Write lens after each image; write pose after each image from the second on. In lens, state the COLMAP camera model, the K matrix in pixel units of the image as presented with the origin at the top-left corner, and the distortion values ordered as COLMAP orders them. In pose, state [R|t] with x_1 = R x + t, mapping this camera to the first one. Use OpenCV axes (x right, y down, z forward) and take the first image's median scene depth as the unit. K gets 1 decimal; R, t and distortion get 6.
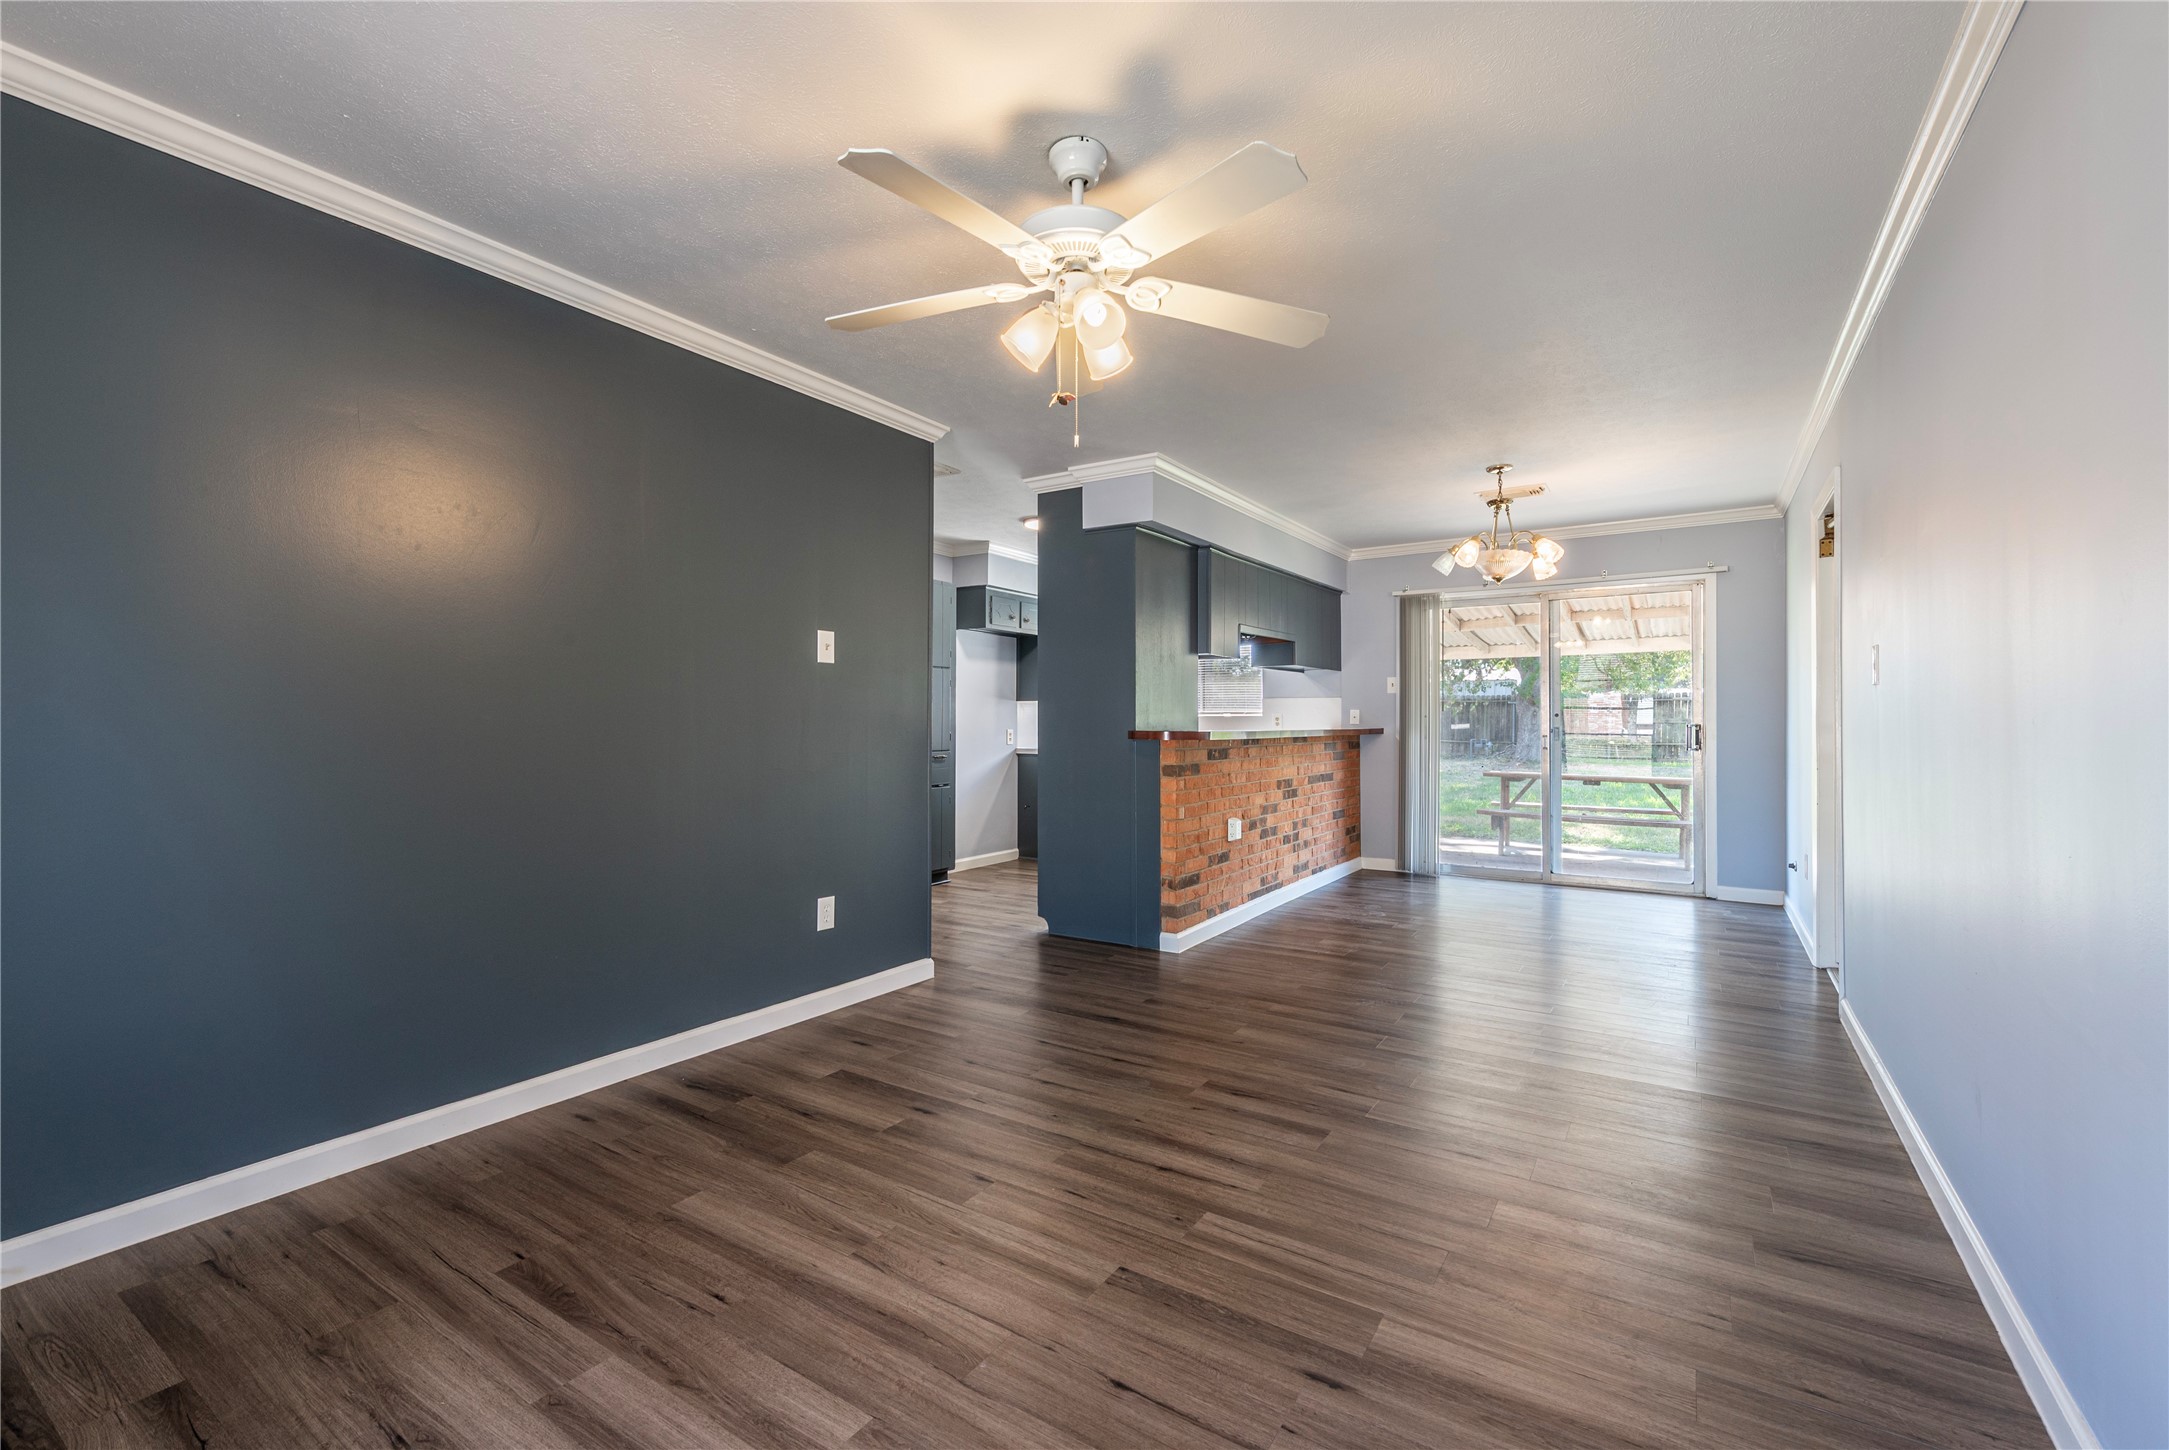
lens RADIAL K [[941.0, 0, 1070.2], [0, 941.0, 718.7], [0, 0, 1]] dist [0.011250, -0.001567]
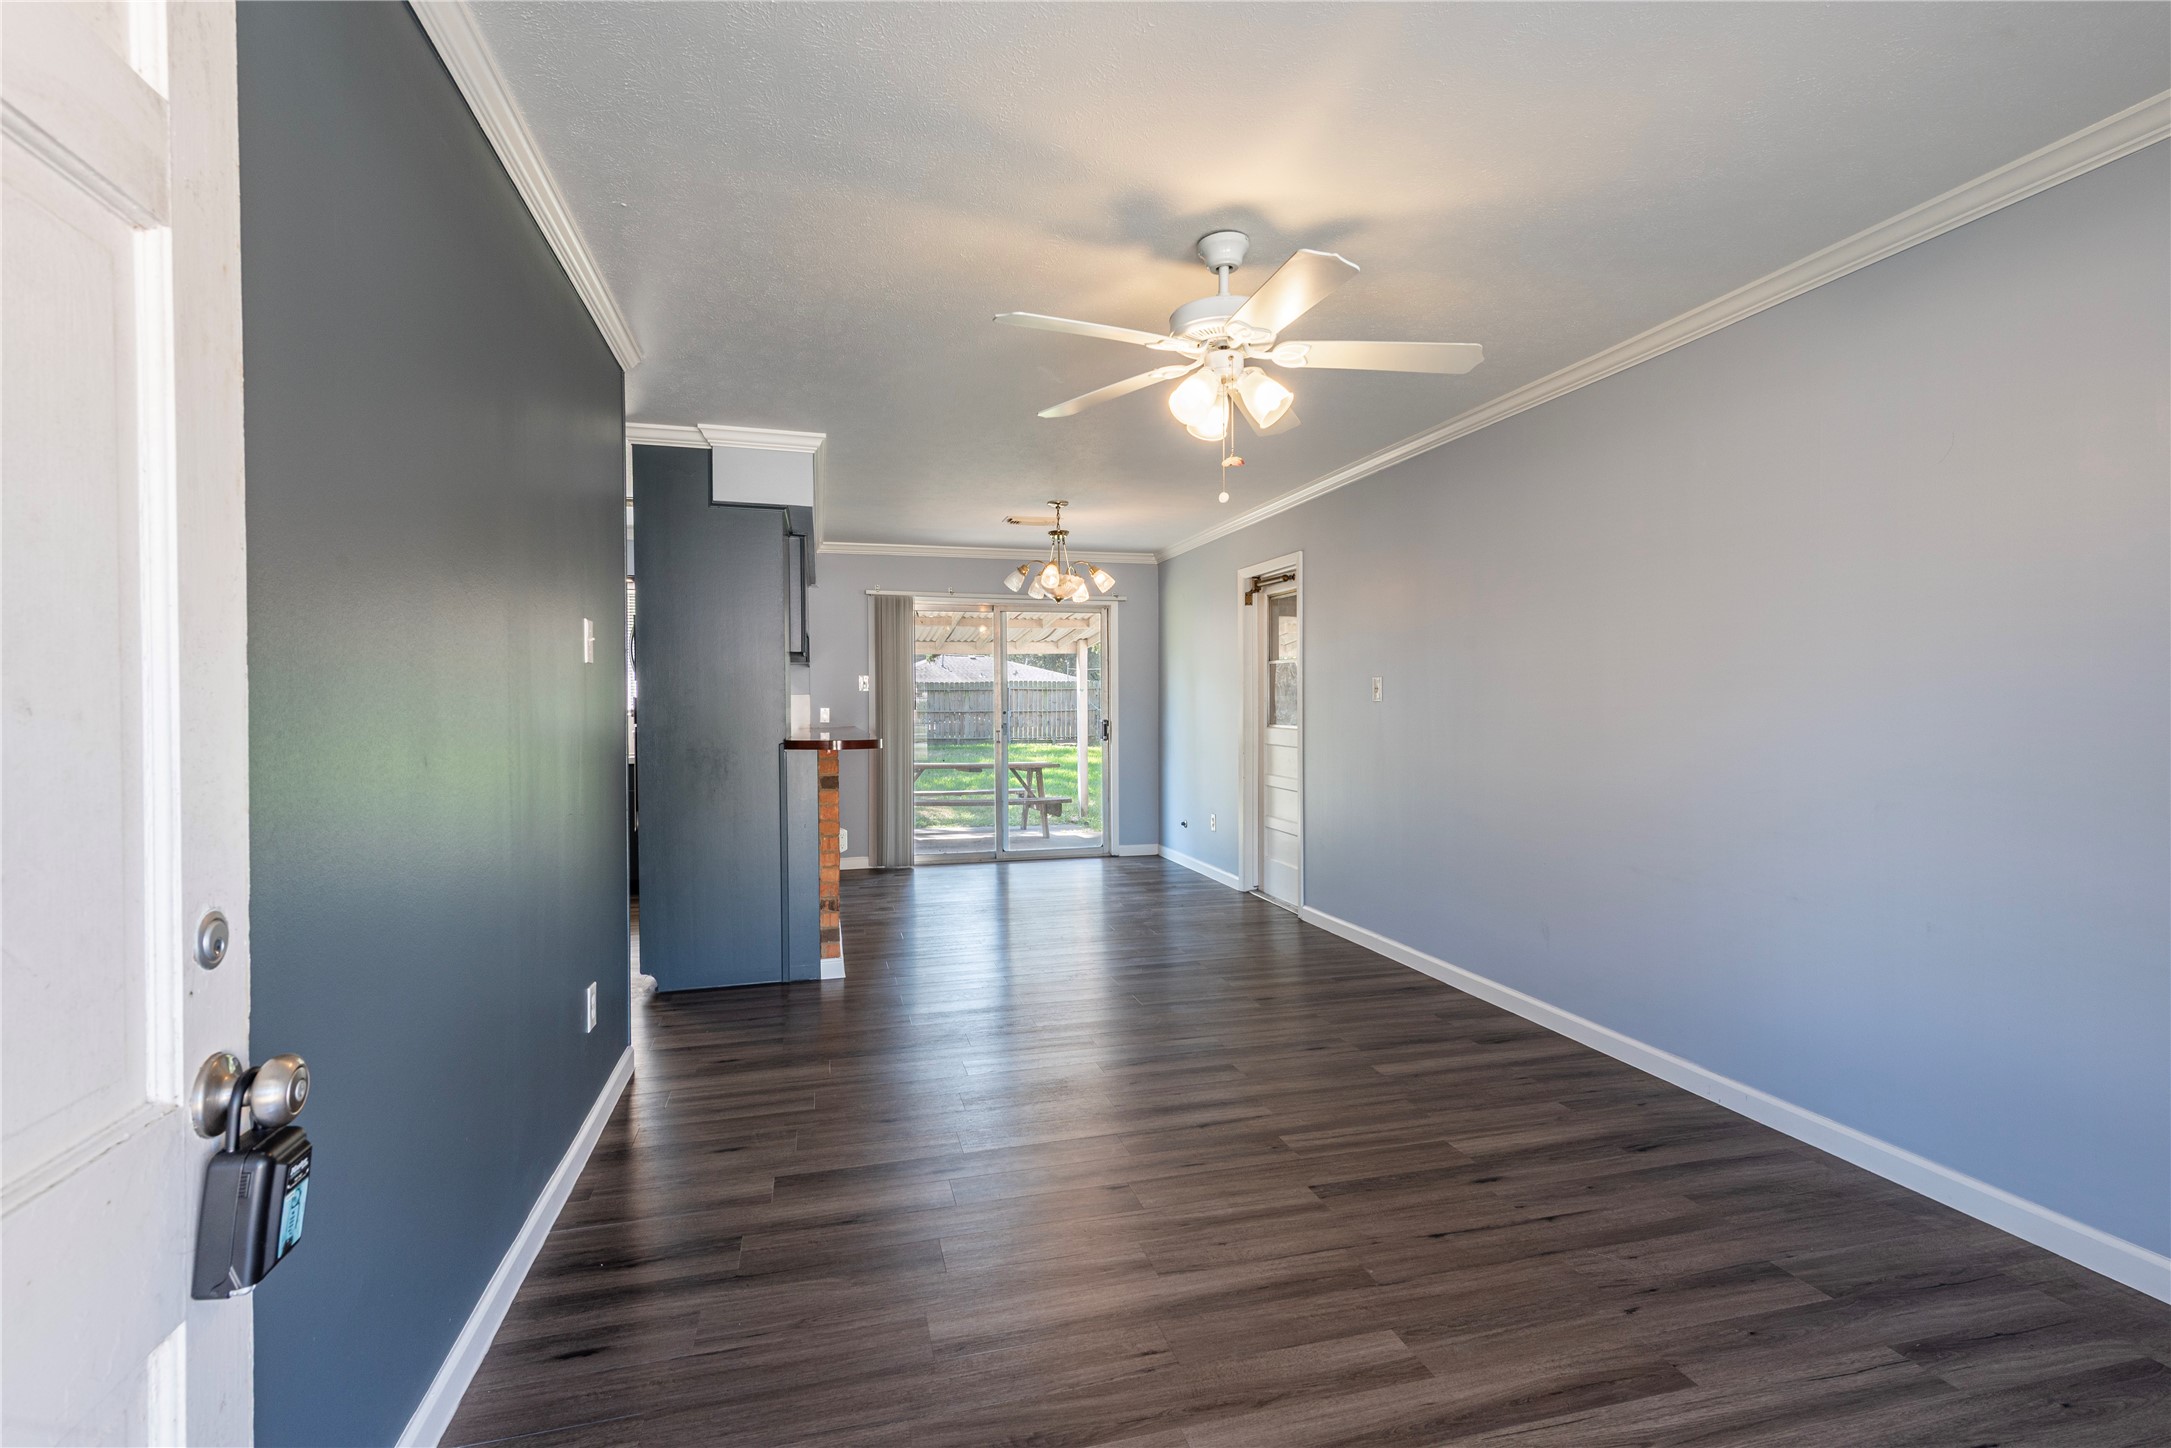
lens RADIAL K [[1033.1, 0, 1094.9], [0, 1033.1, 725.0], [0, 0, 1]] dist [0.018698, 0.000071]
pose [[0.648554, -0.019311, 0.760924, -0.473430], [0.003052, 0.999736, 0.022770, -0.022494], [-0.761163, -0.012446, 0.648441, 0.140389]]
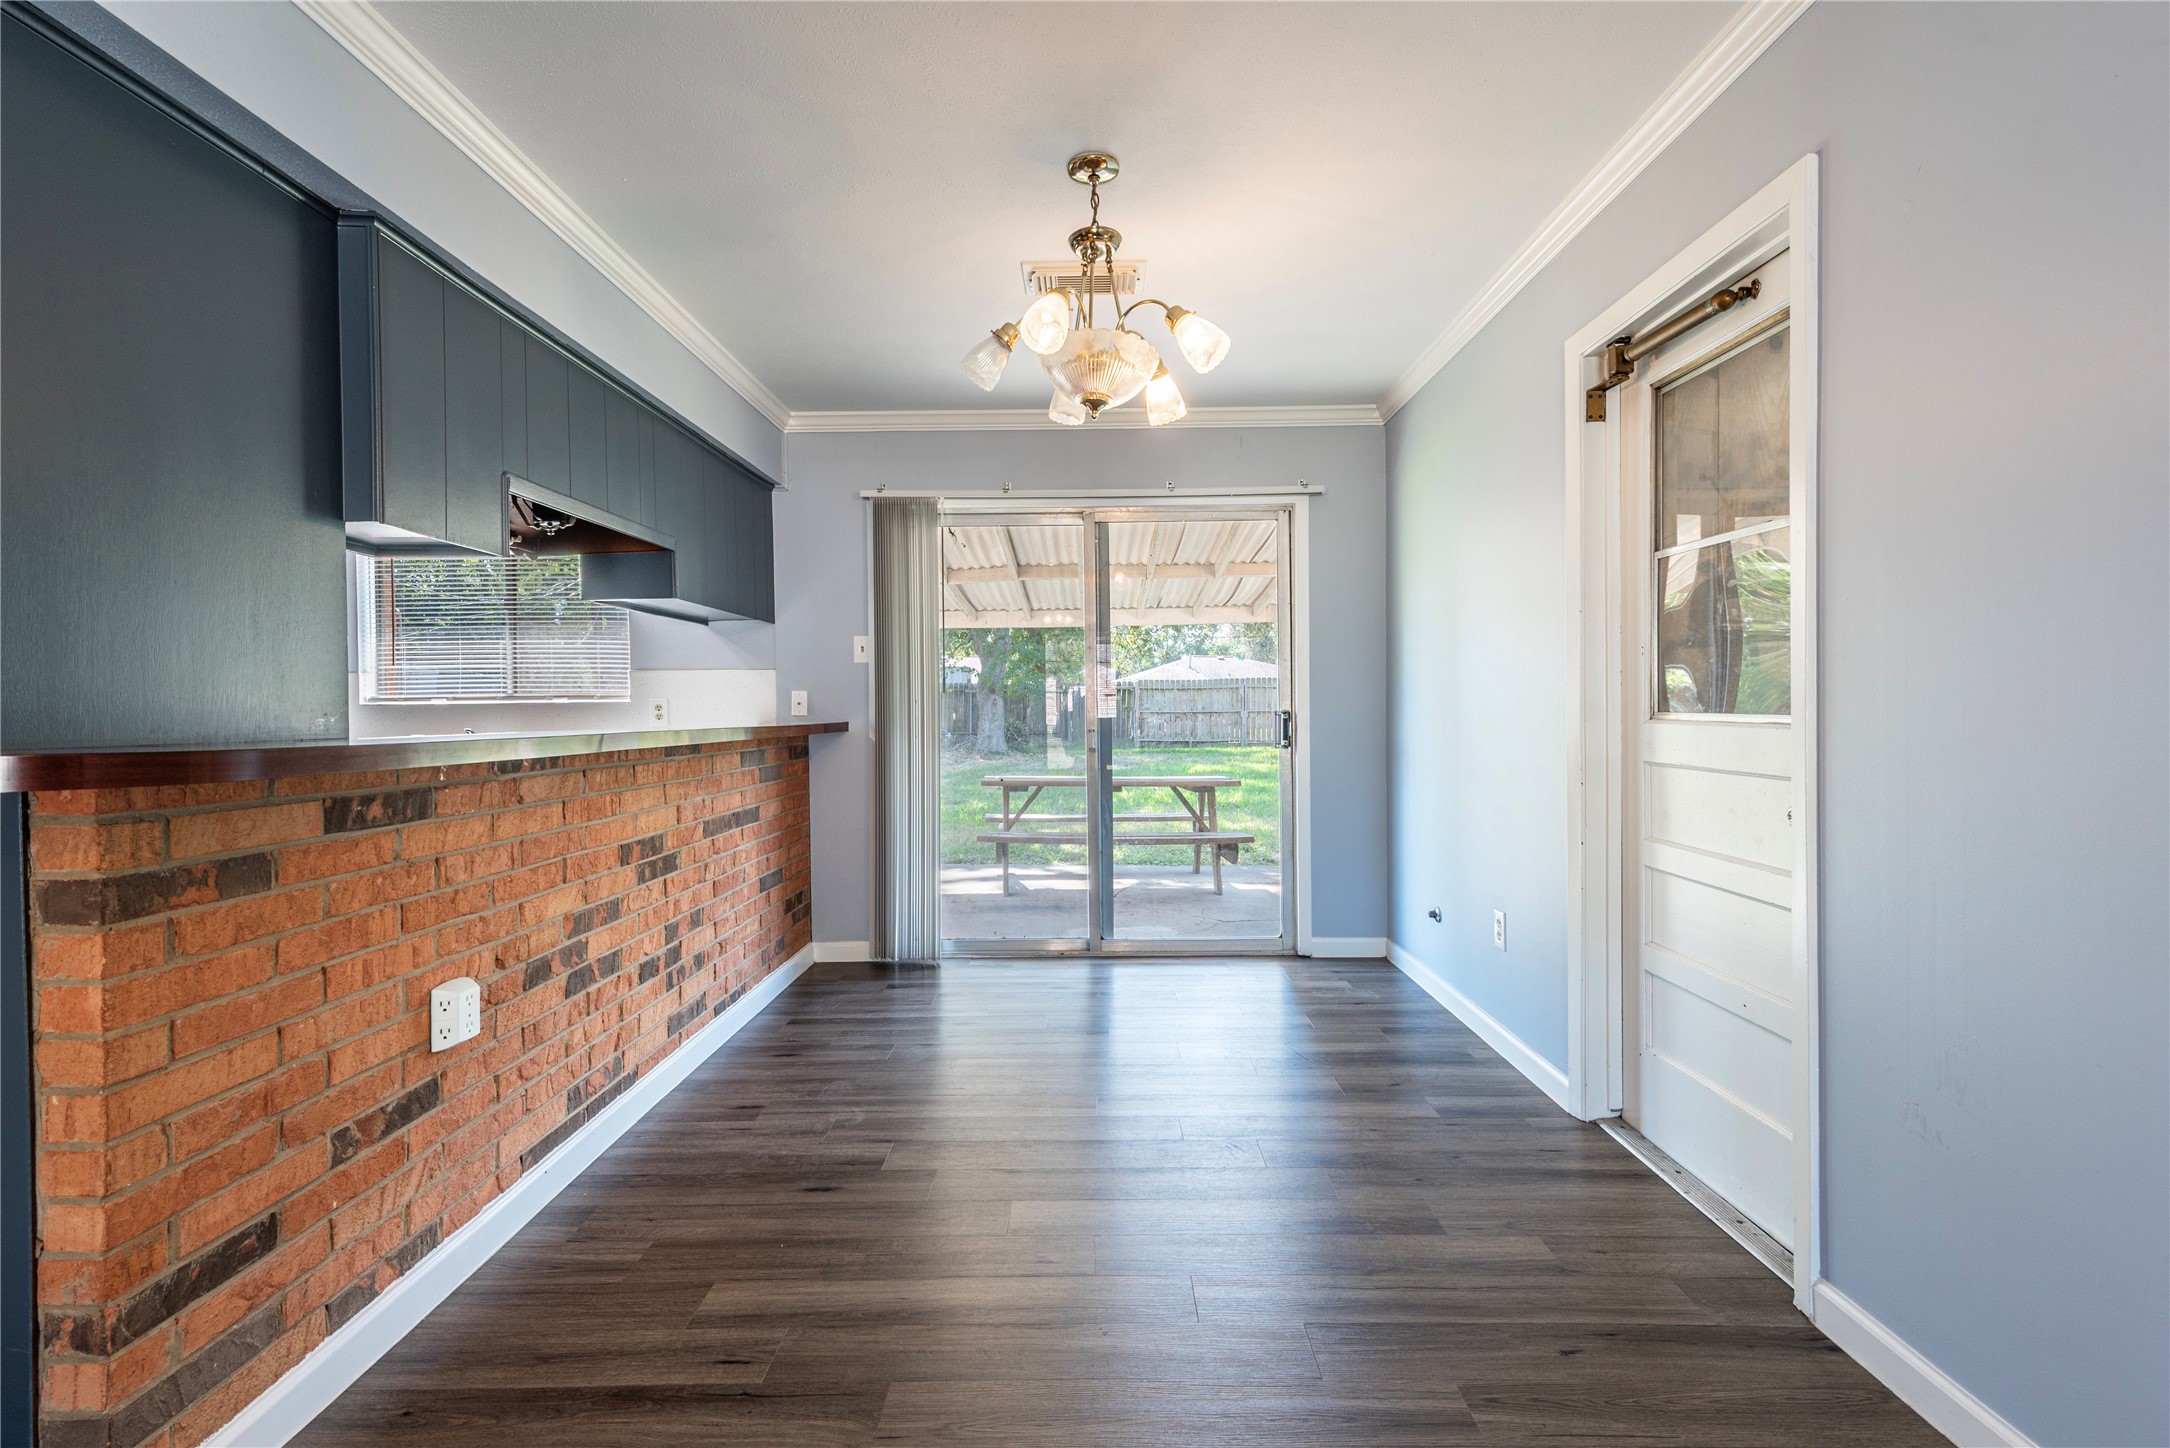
lens RADIAL K [[941.4, 0, 1093.6], [0, 941.4, 715.5], [0, 0, 1]] dist [0.011250, -0.001567]
pose [[0.831769, -0.010953, 0.555013, 0.187037], [0.007565, 0.999936, 0.008397, 0.002954], [-0.555070, -0.002786, 0.831799, 0.595943]]
